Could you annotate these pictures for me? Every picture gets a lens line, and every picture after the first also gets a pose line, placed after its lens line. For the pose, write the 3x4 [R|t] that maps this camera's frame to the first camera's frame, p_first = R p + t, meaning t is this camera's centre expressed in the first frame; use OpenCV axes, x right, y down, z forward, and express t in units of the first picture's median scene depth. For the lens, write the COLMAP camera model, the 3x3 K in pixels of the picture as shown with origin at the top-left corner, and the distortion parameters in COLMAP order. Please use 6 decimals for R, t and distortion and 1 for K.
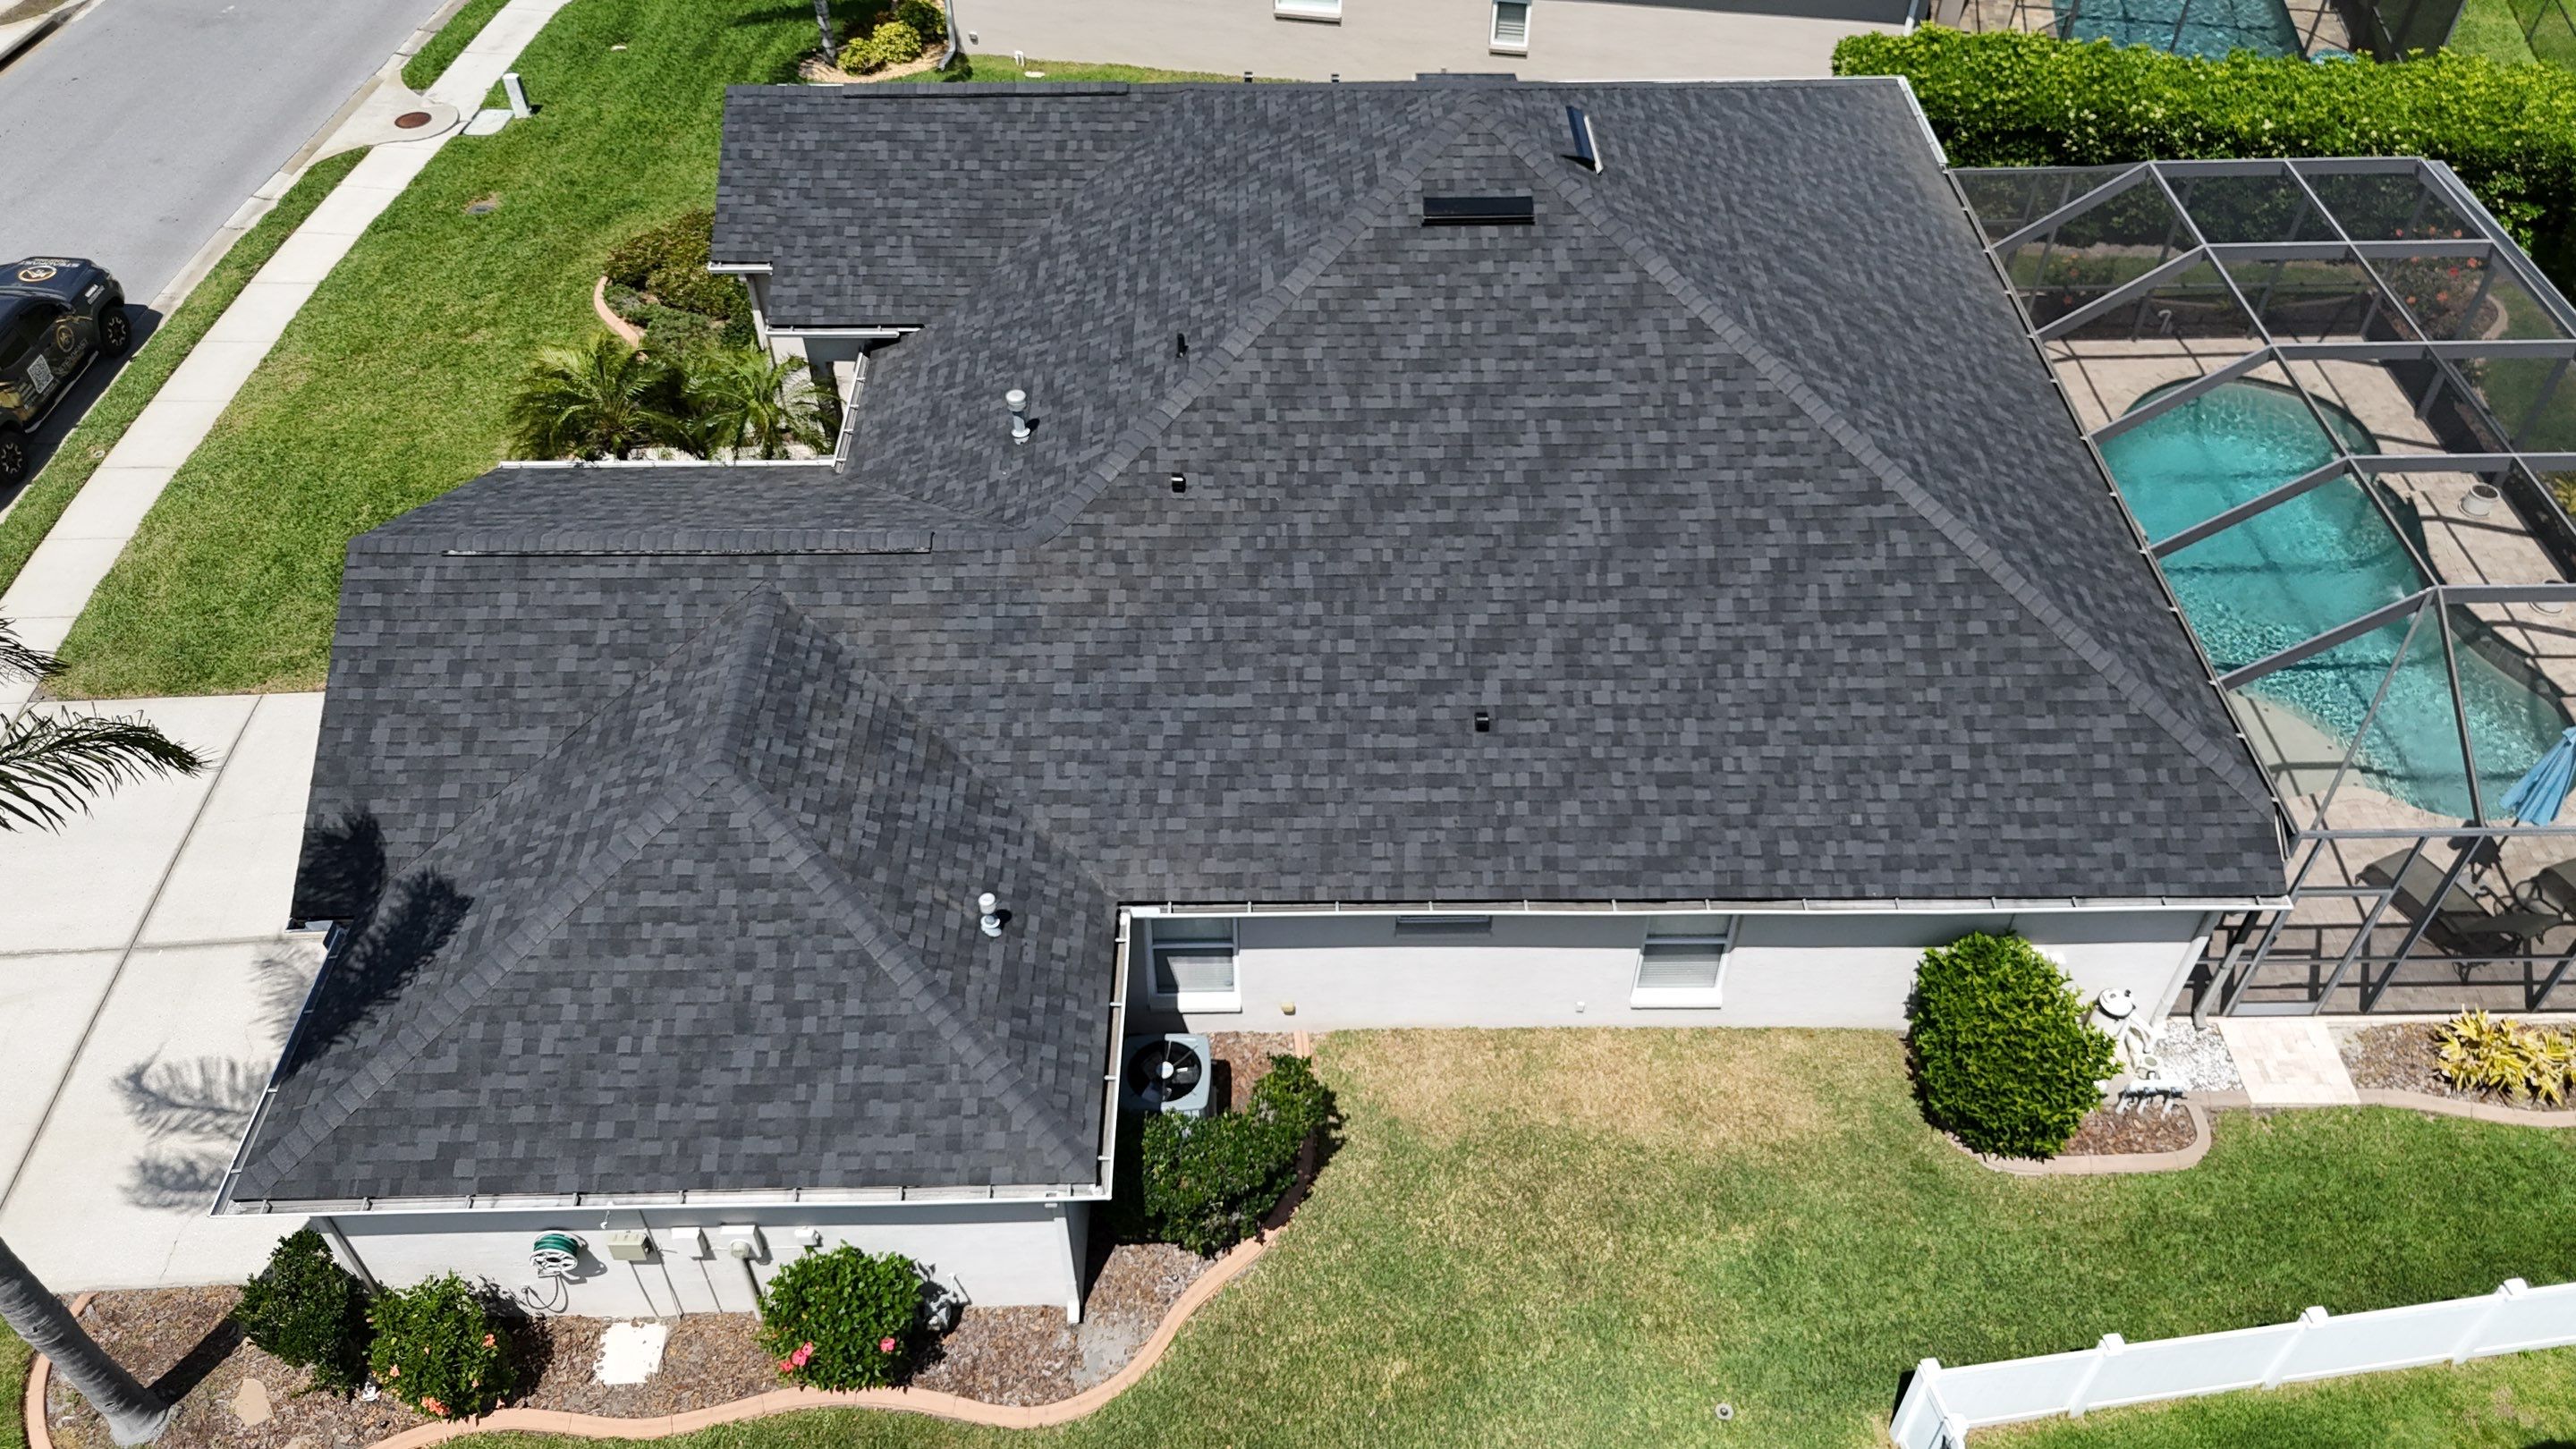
lens RADIAL K [[1904.2, 0, 1277.0], [0, 1904.2, 721.0], [0, 0, 1]] dist [0.067966, -0.064004]
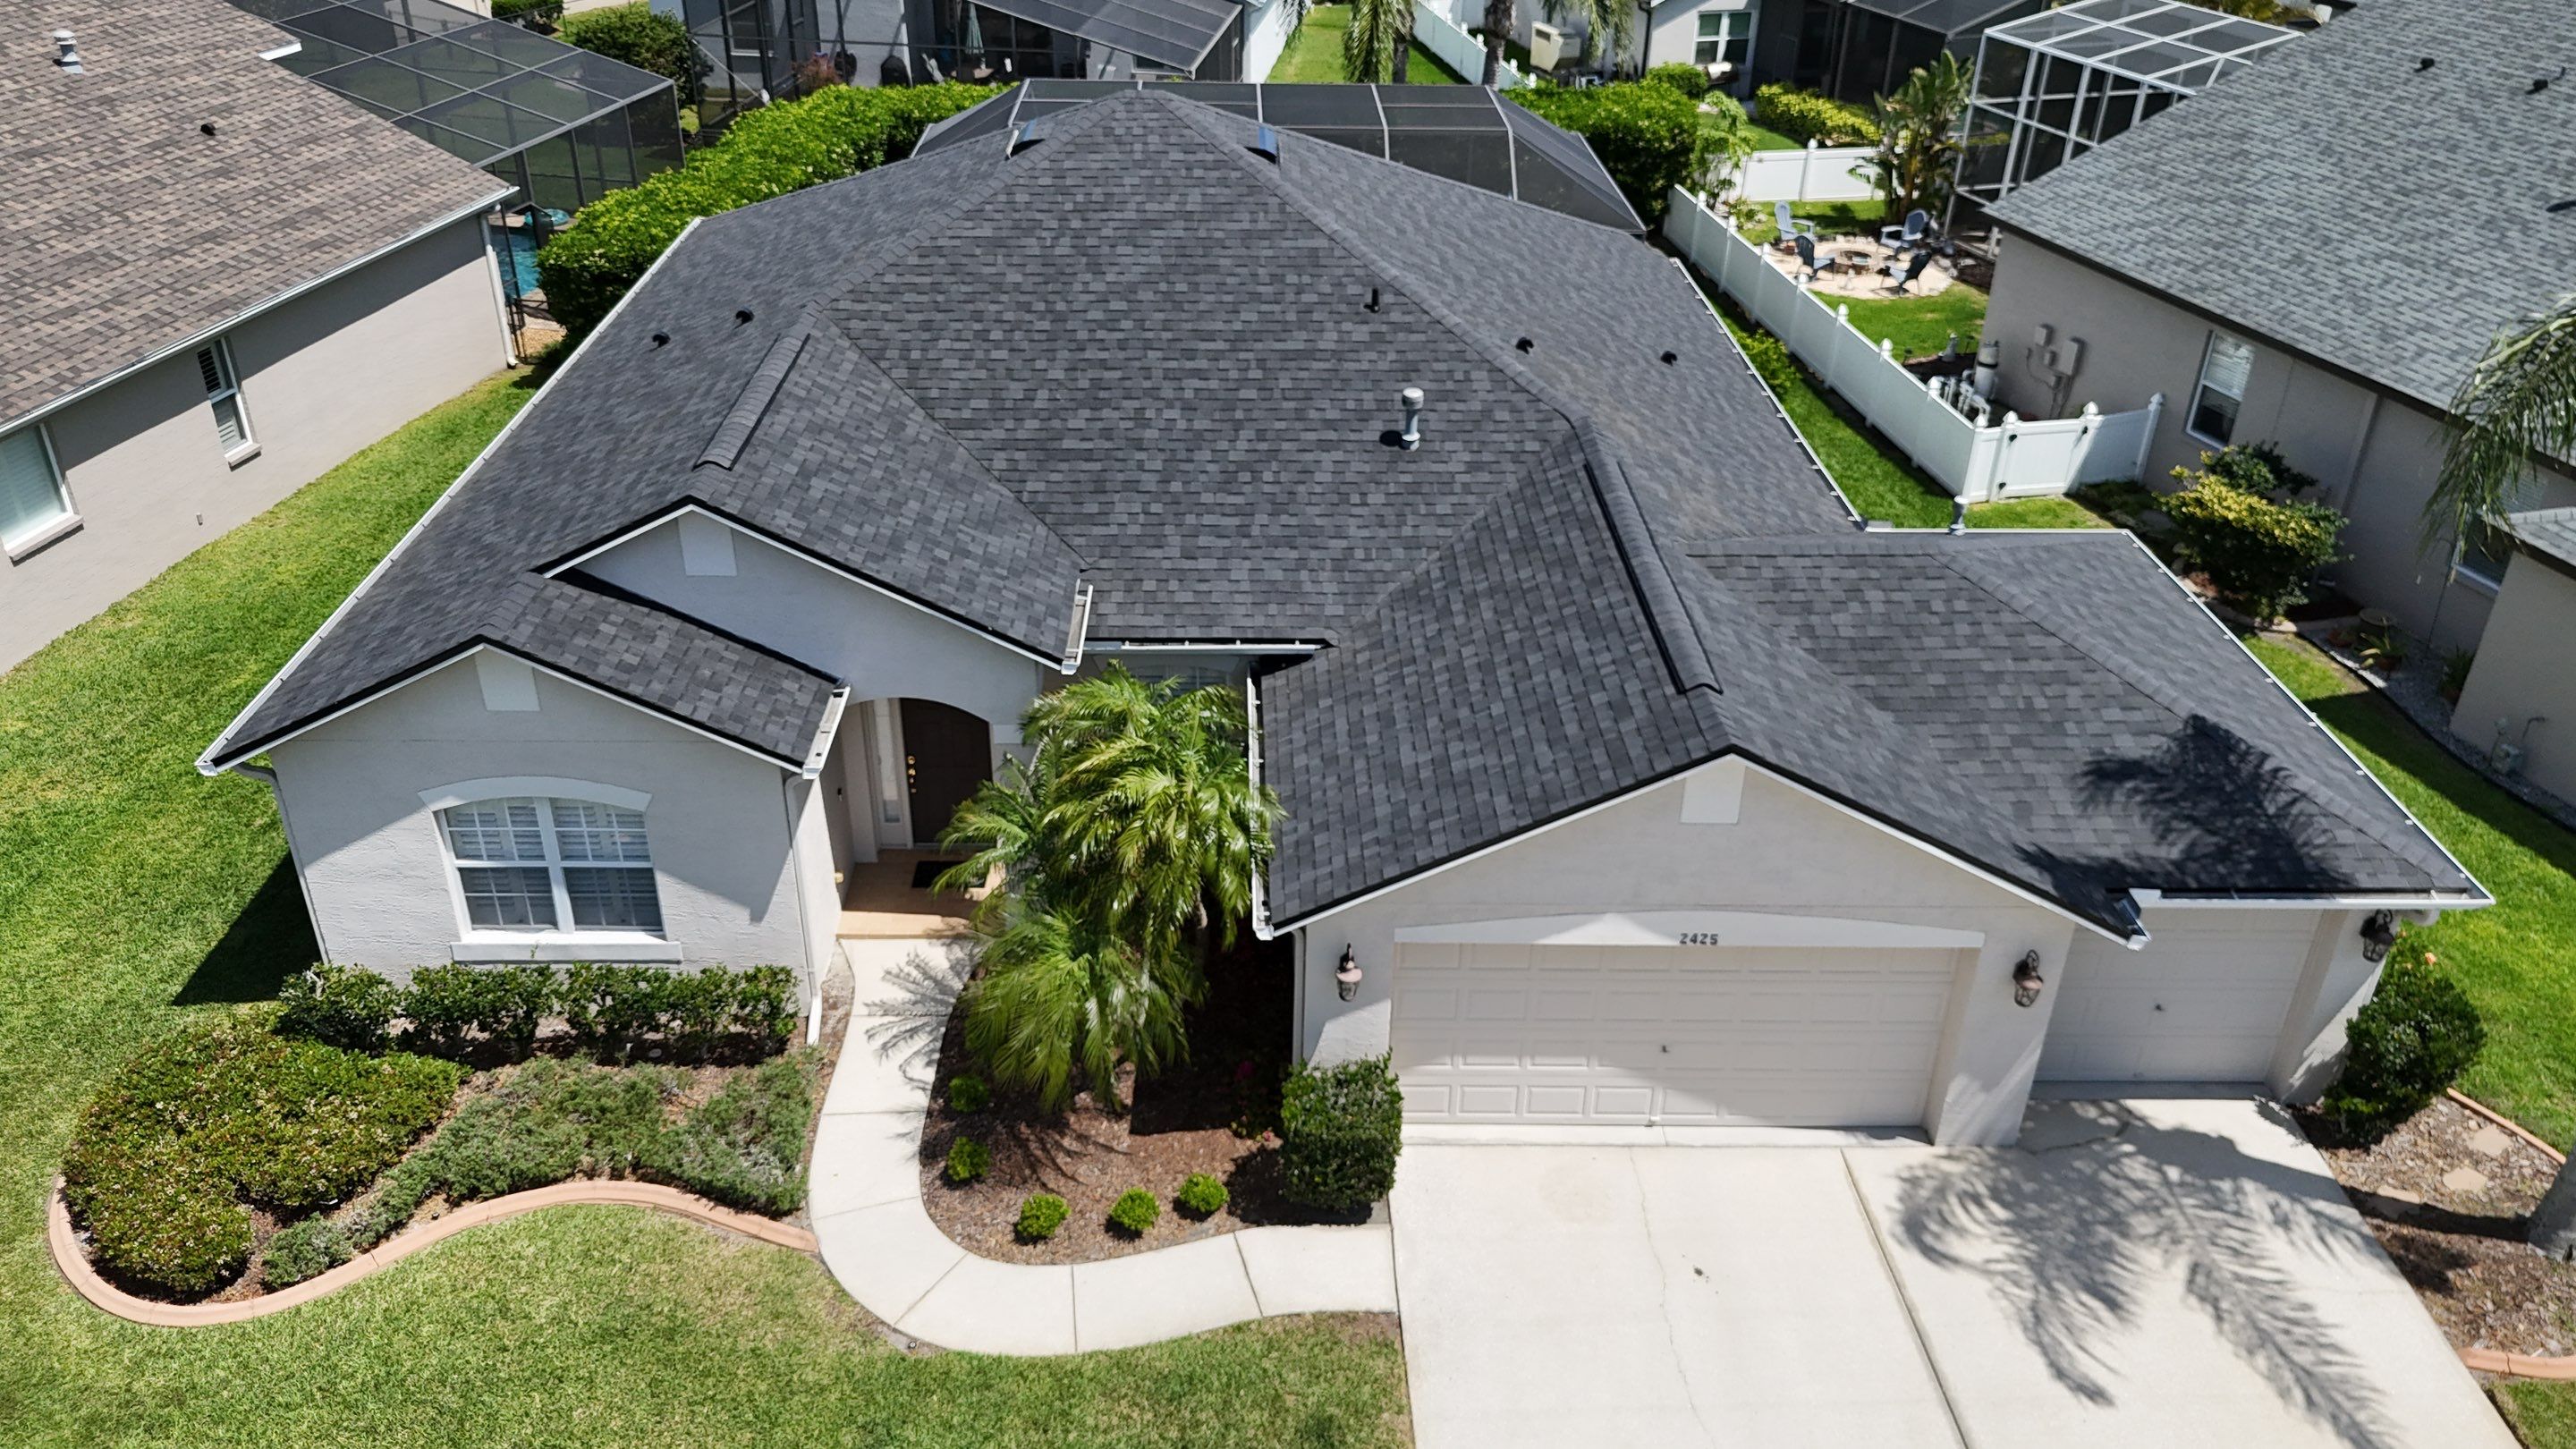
lens RADIAL K [[1904.2, 0, 1292.1], [0, 1904.2, 724.8], [0, 0, 1]] dist [0.067966, -0.064004]
pose [[-0.014467, -0.496239, 0.868065, -1.138641], [0.689024, 0.624180, 0.368302, -0.498477], [-0.724595, 0.603446, 0.332891, 0.885398]]
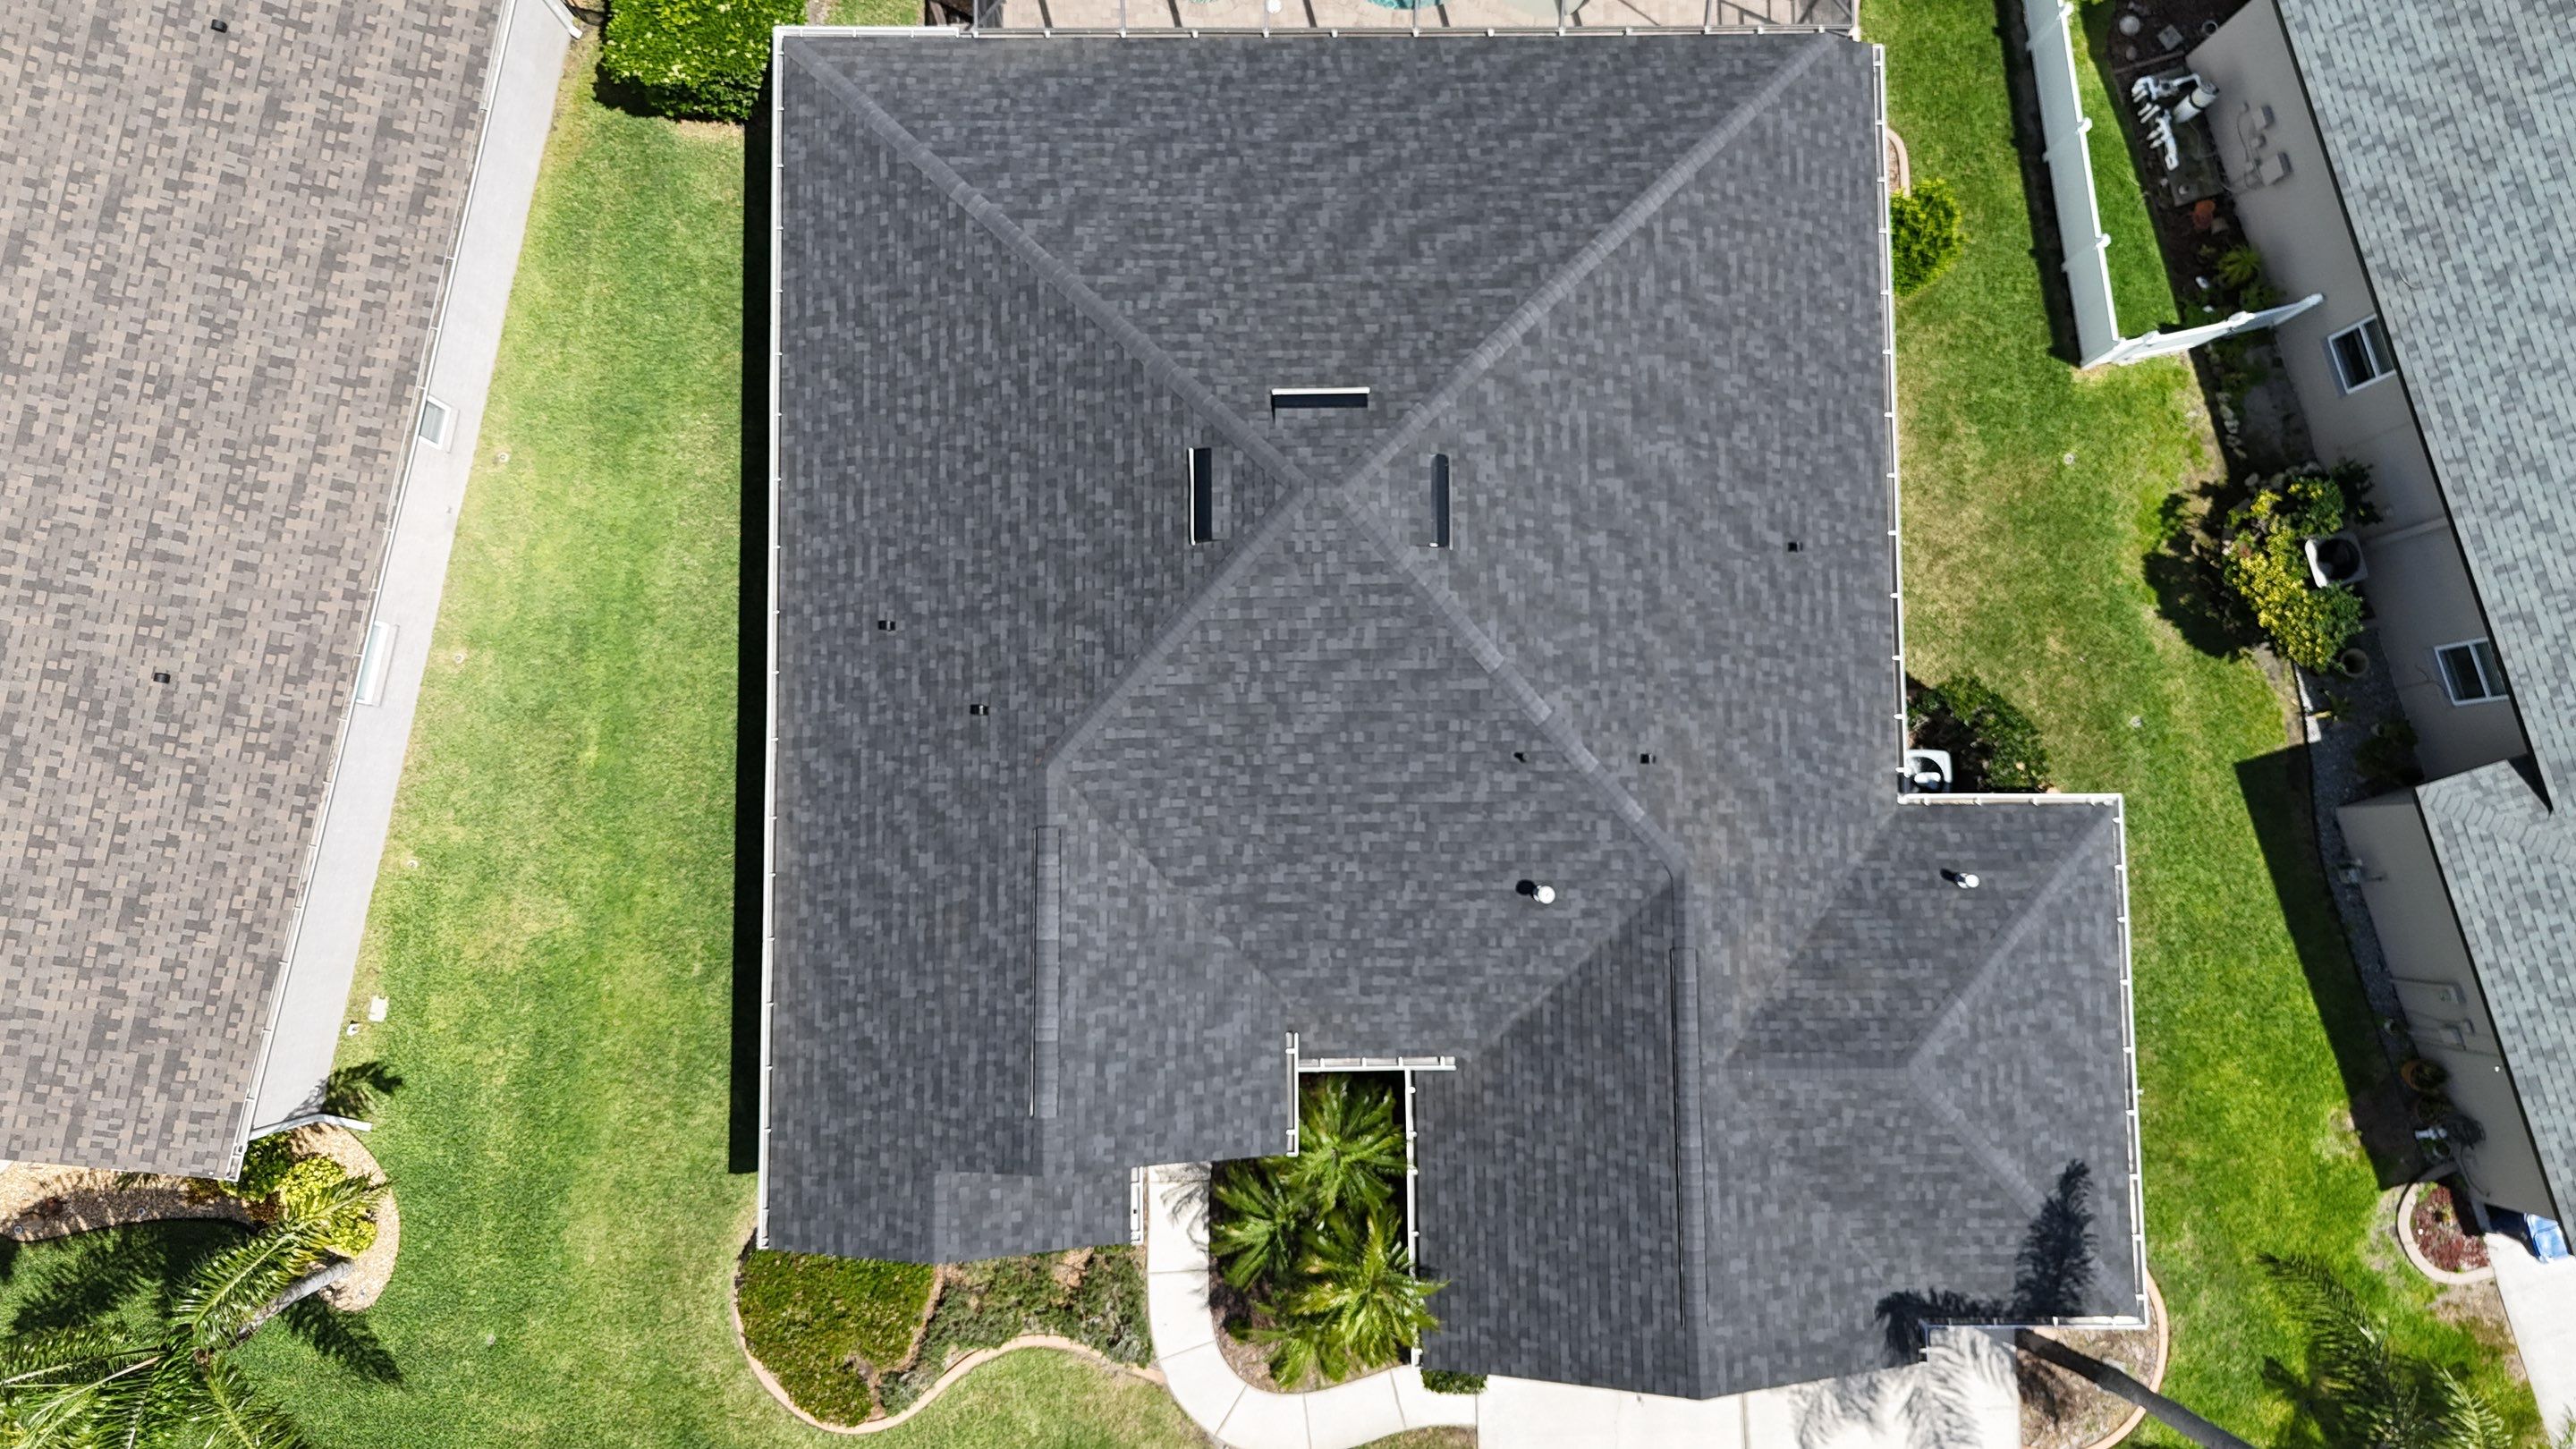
lens RADIAL K [[1904.2, 0, 1286.0], [0, 1904.2, 721.9], [0, 0, 1]] dist [0.067966, -0.064004]
pose [[0.000637, -0.996865, 0.079120, -0.132339], [0.690778, 0.057648, 0.720765, -1.258113], [-0.723067, 0.054195, 0.688649, 0.294889]]
